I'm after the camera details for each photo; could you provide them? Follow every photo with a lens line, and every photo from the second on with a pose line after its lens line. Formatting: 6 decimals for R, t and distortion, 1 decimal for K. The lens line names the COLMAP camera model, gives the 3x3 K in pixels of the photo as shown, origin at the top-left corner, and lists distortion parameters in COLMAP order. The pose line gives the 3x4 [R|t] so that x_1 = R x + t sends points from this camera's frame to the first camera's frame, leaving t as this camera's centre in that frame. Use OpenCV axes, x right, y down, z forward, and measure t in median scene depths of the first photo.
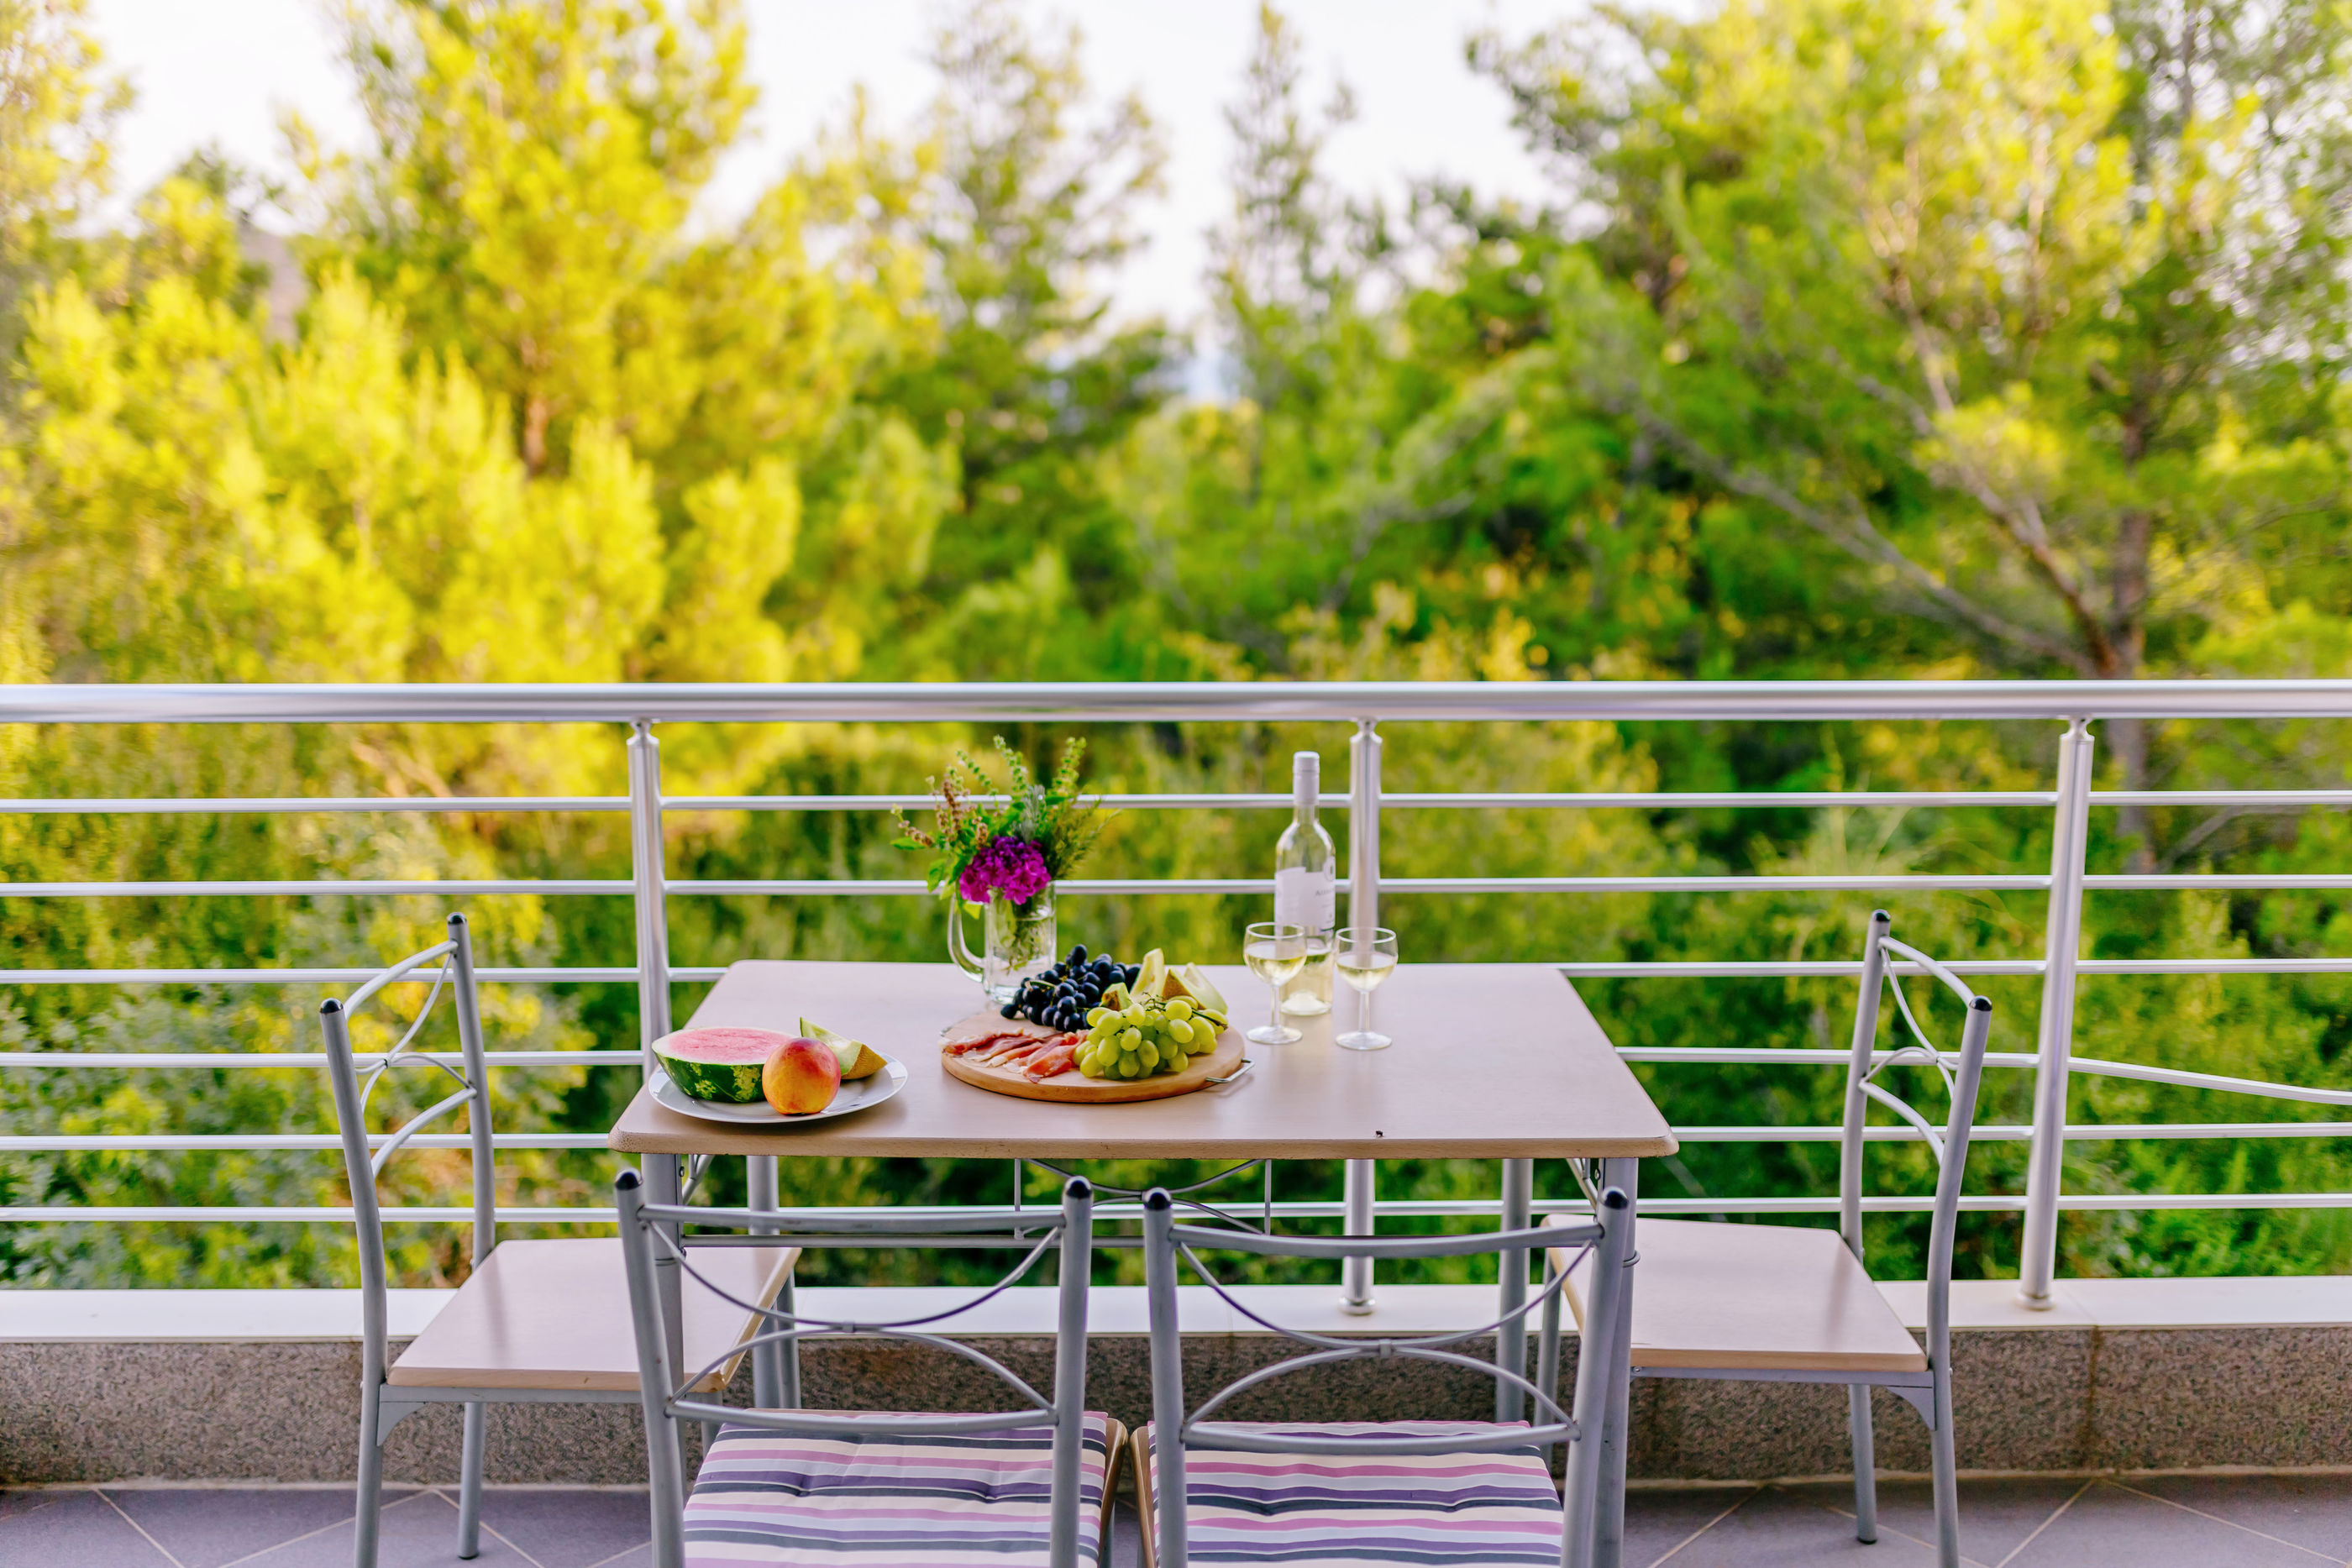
lens RADIAL K [[2218.9, 0, 1176.0], [0, 2218.9, 784.0], [0, 0, 1]] dist [0.005571, 0.000571]
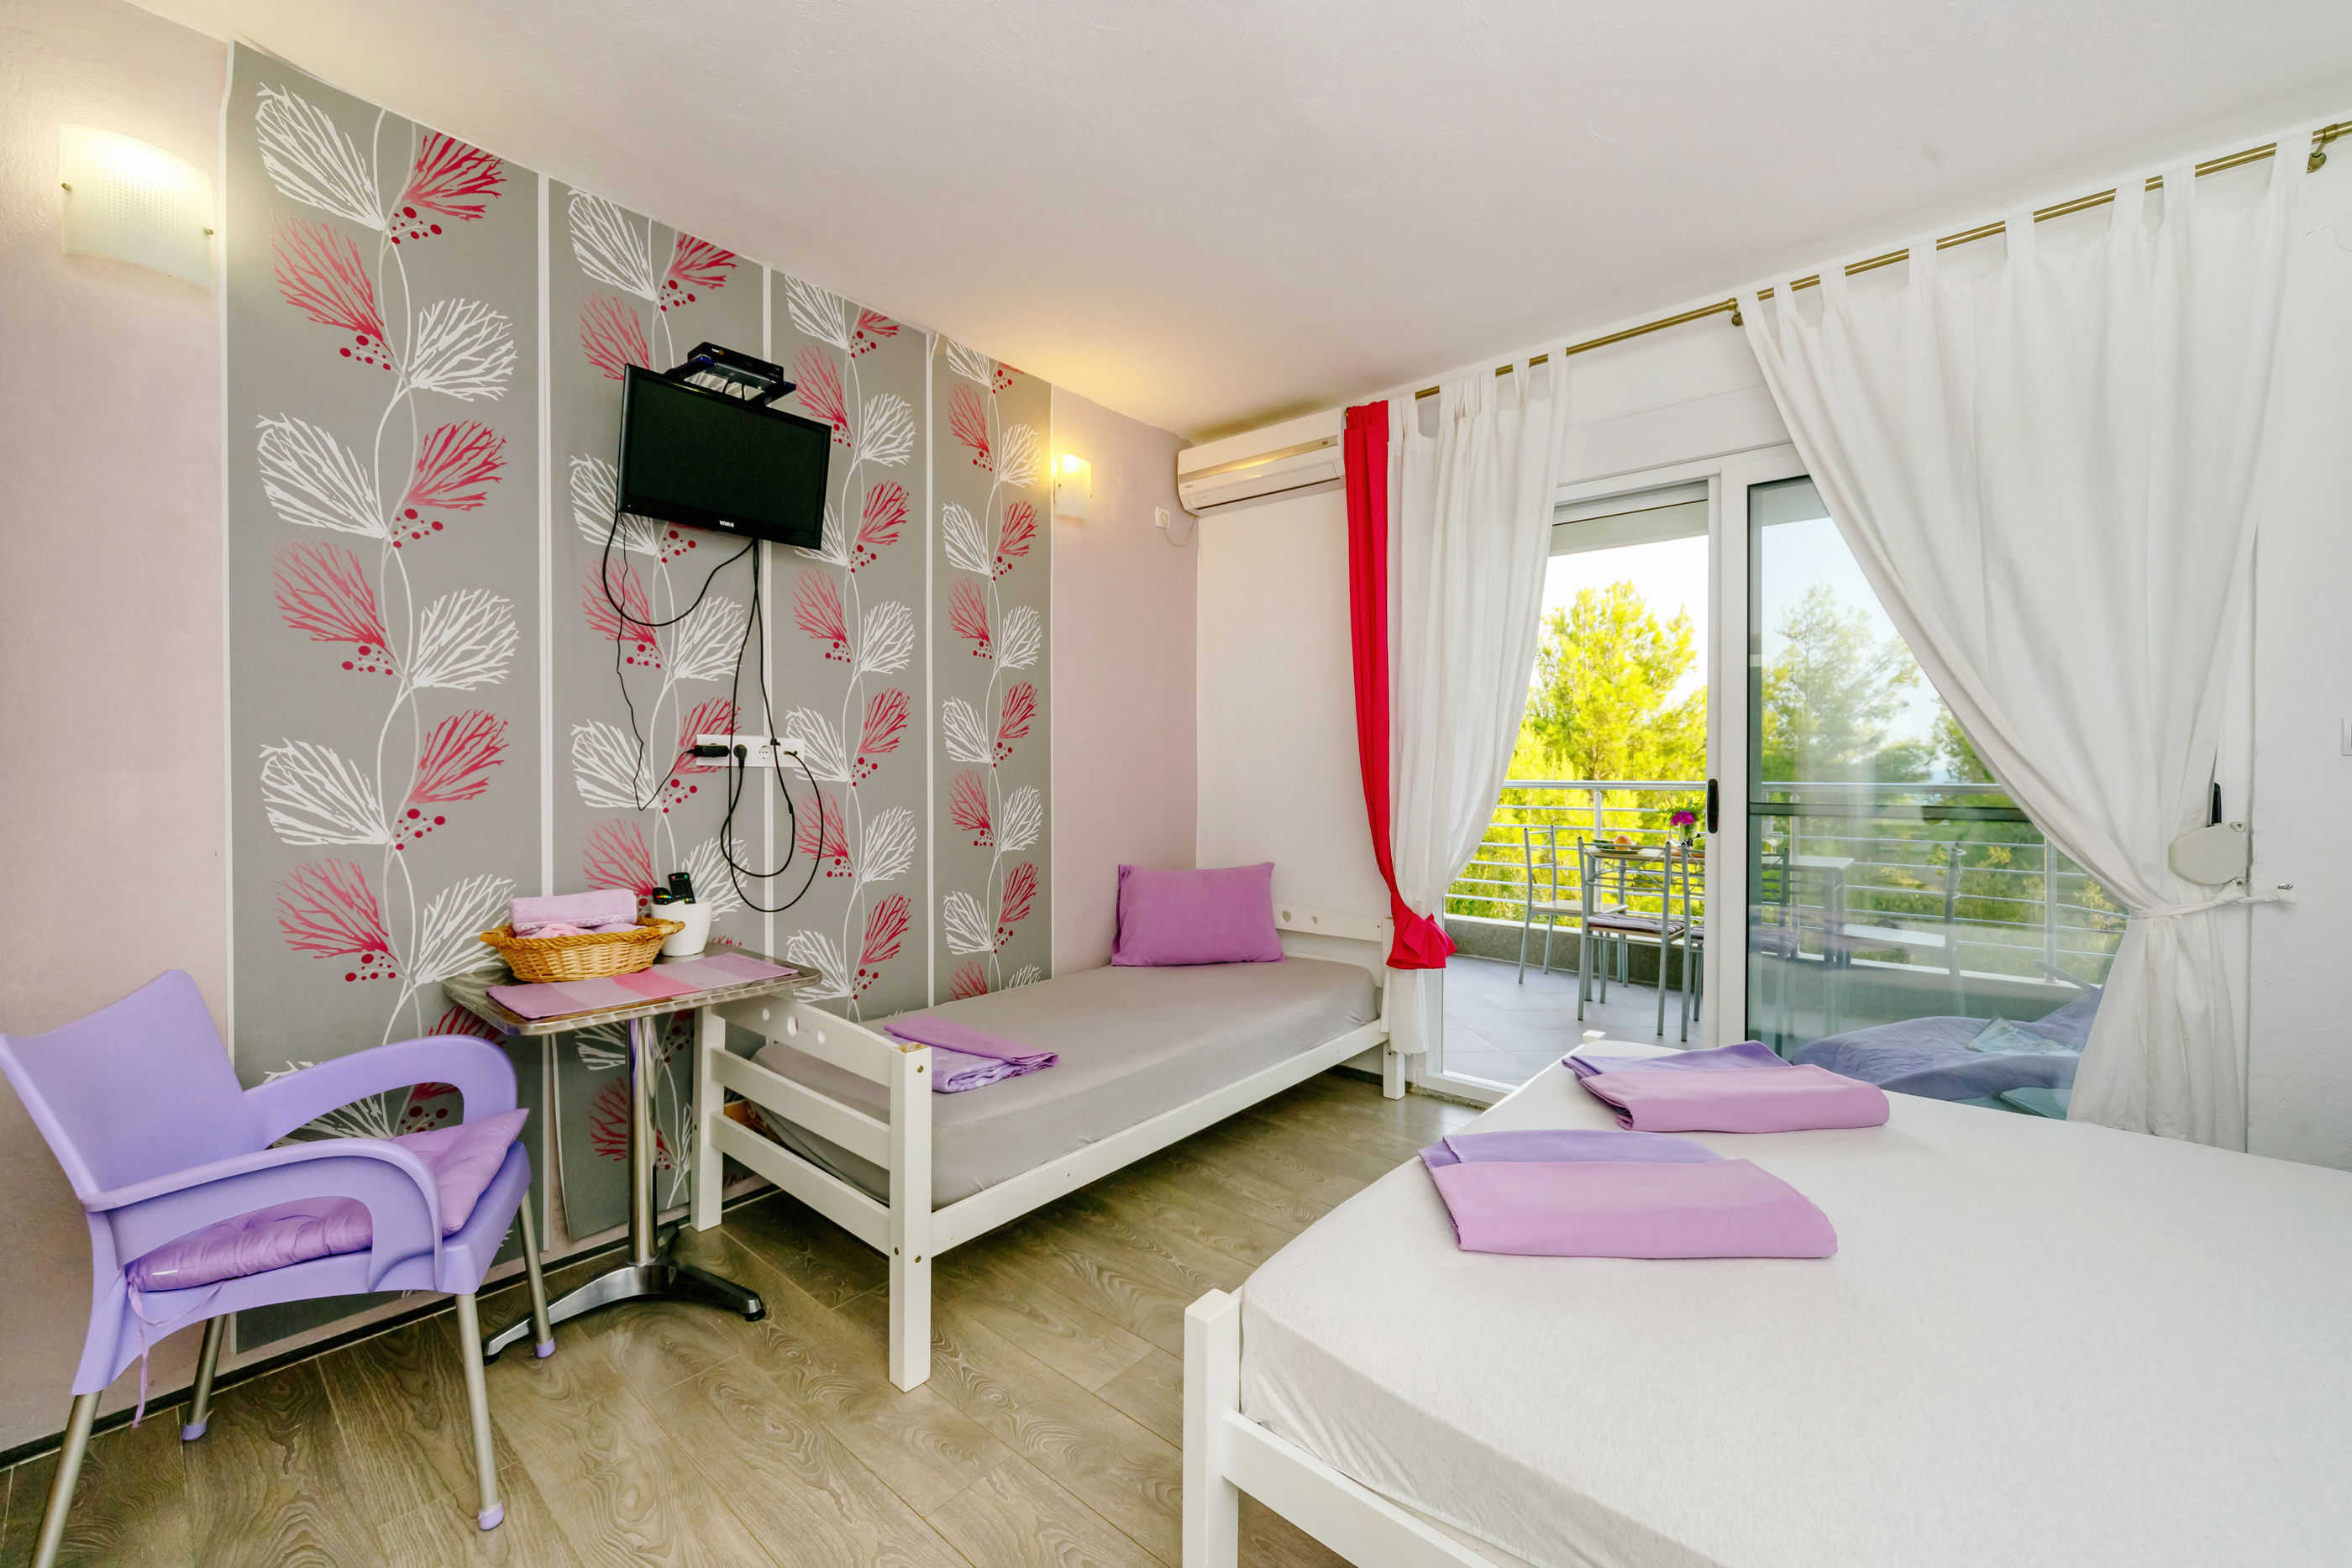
lens RADIAL K [[918.2, 0, 1176.0], [0, 918.2, 784.0], [0, 0, 1]] dist [-0.001542, 0.000013]
pose [[0.758601, 0.008148, -0.651505, 0.041805], [-0.122165, 0.983967, -0.129942, 0.041130], [0.640000, 0.178165, 0.747434, -0.127833]]
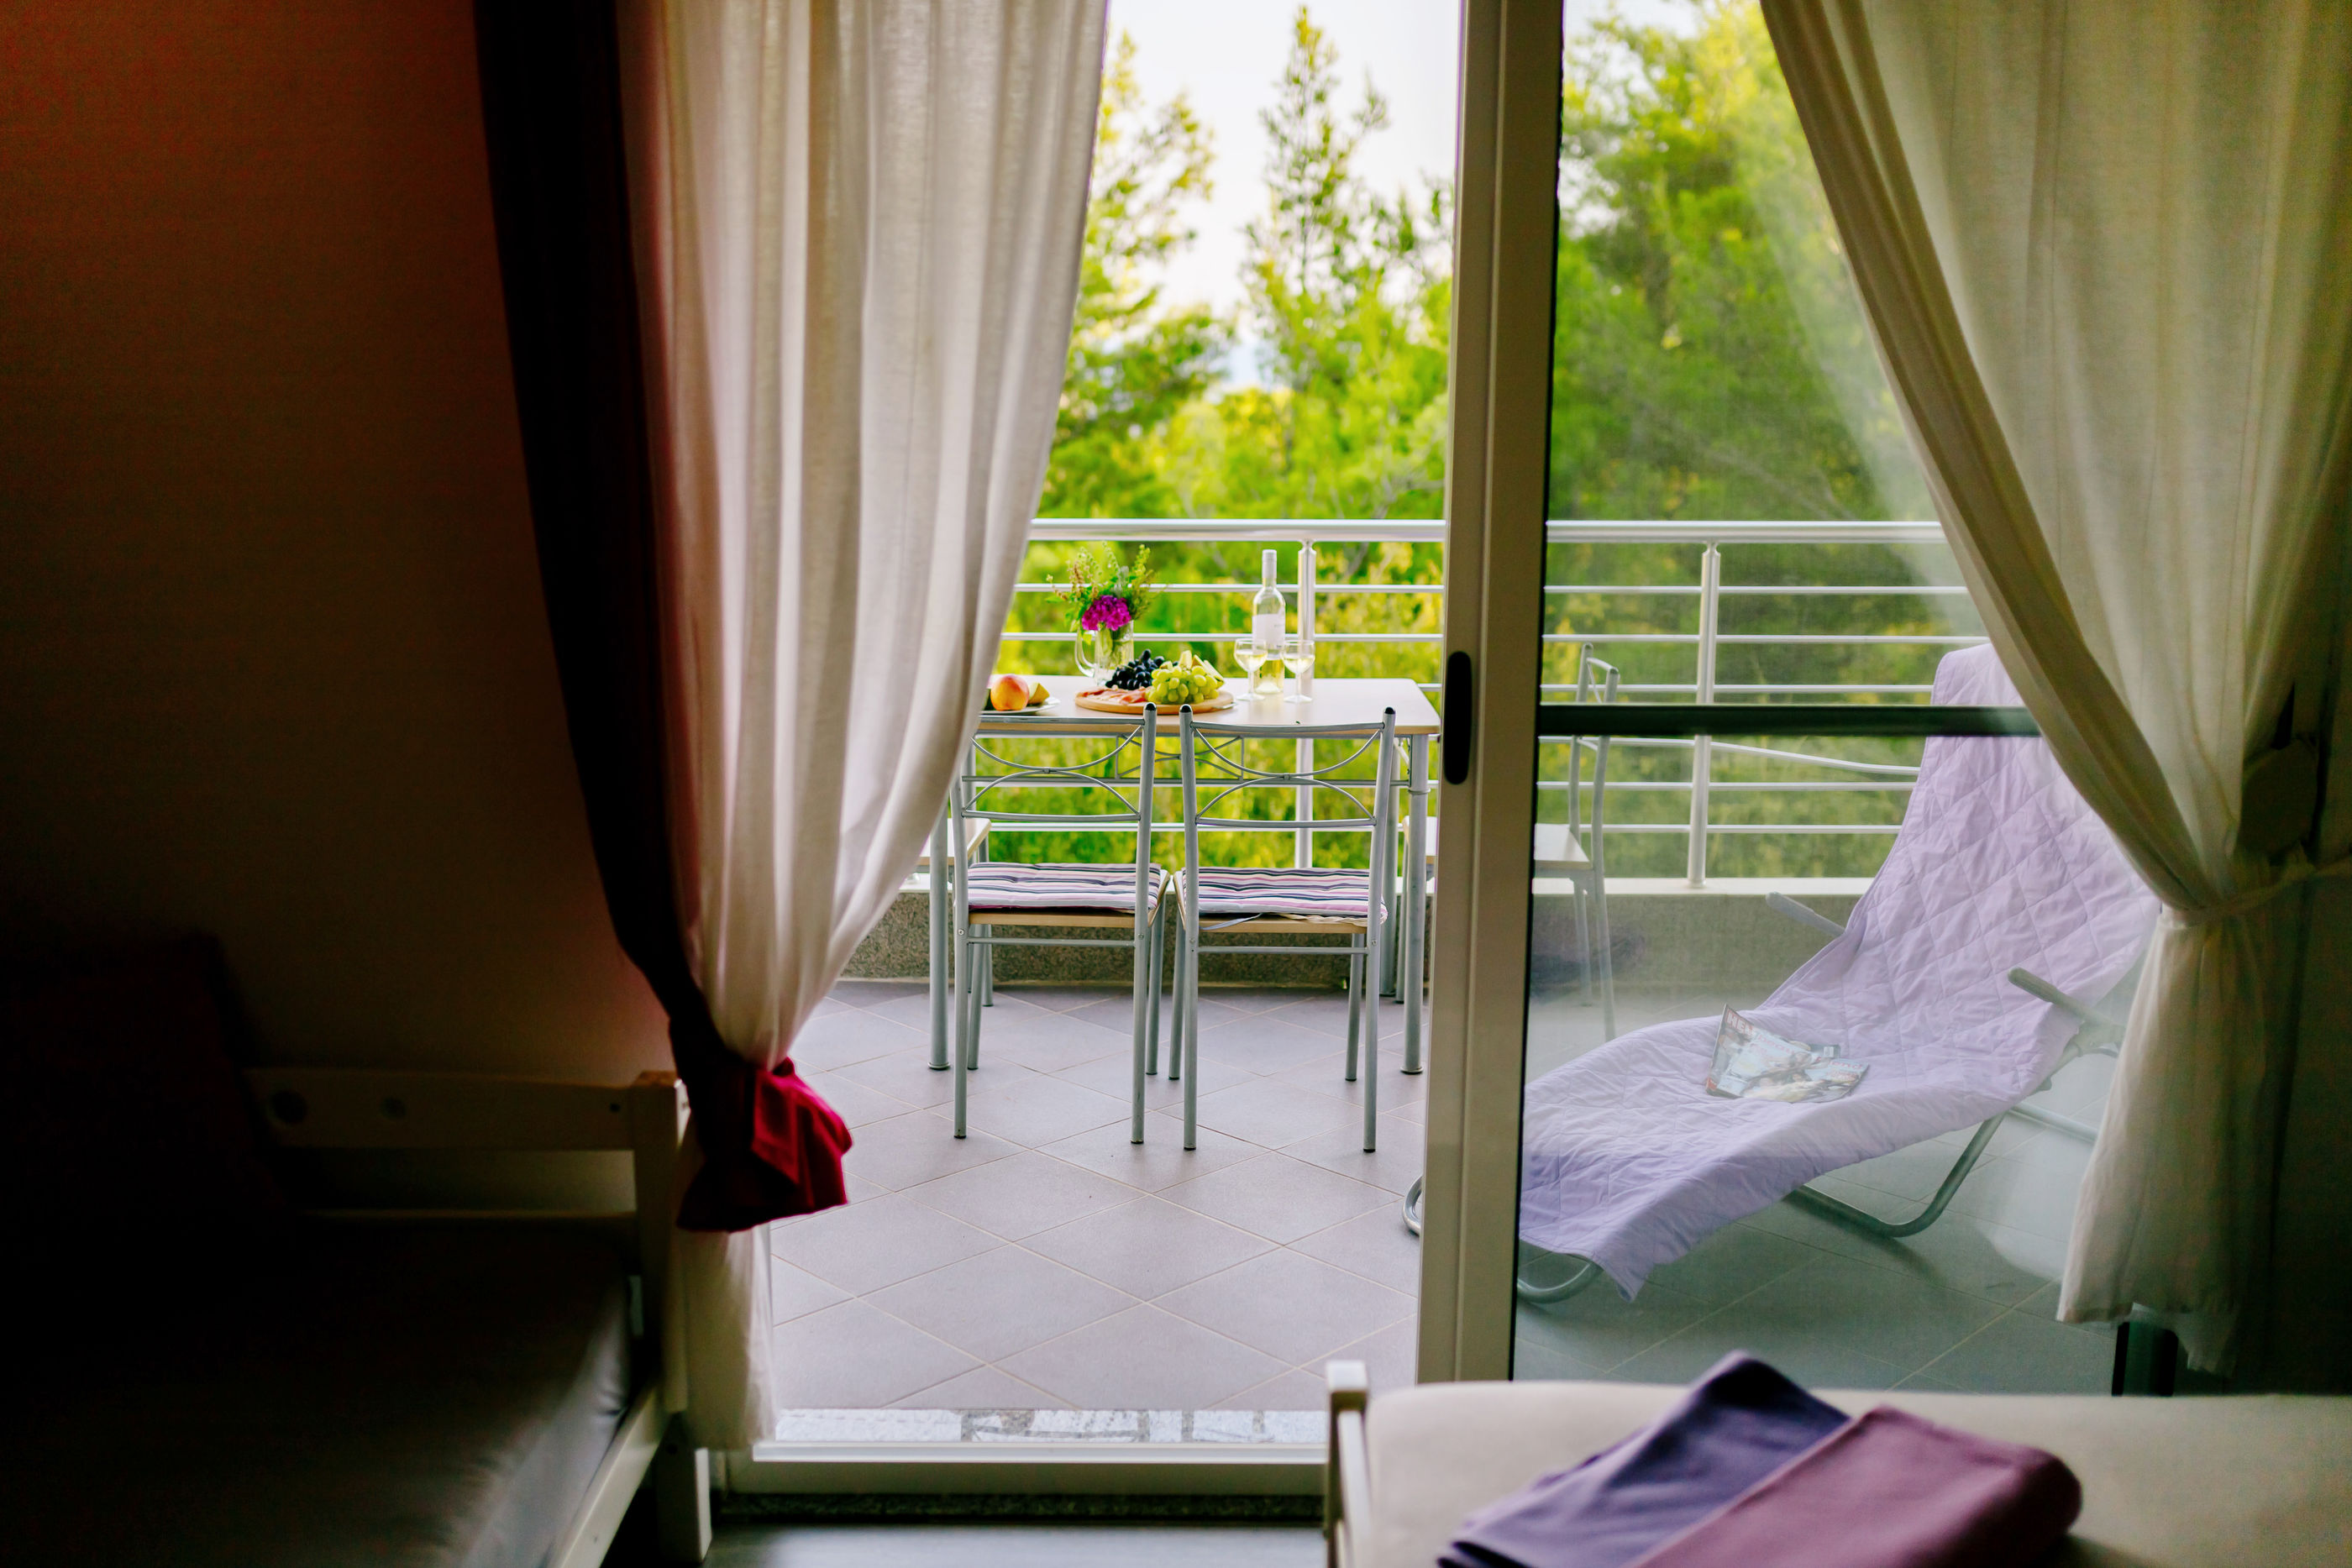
lens RADIAL K [[2218.9, 0, 1176.0], [0, 2218.9, 784.0], [0, 0, 1]] dist [0.005571, 0.000571]
pose [[0.999791, 0.006326, -0.019424, 0.002327], [-0.006217, 0.999965, 0.005678, 0.022315], [0.019459, -0.005556, 0.999795, -0.111739]]
